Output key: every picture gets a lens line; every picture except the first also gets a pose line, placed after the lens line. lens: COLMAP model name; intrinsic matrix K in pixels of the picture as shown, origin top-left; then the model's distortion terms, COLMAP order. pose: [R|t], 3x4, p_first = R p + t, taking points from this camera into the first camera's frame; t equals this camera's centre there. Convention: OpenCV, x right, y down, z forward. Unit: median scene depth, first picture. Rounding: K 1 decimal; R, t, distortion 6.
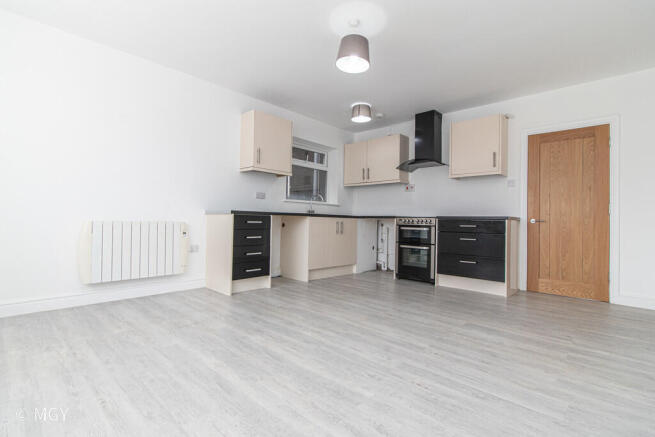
lens RADIAL K [[302.8, 0, 324.4], [0, 302.8, 216.3], [0, 0, 1]] dist [0.003222, 0.000026]
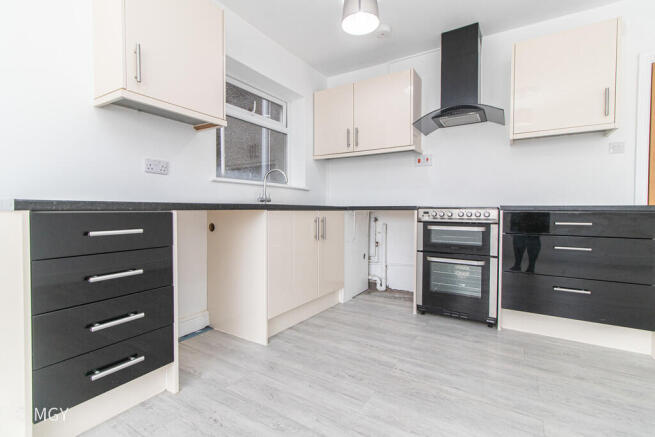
lens RADIAL K [[302.8, 0, 324.4], [0, 302.8, 216.3], [0, 0, 1]] dist [0.003222, 0.000026]
pose [[0.980731, -0.022853, 0.194024, -0.046856], [0.015037, 0.999019, 0.041660, -0.007855], [-0.194786, -0.037939, 0.980112, 0.450988]]
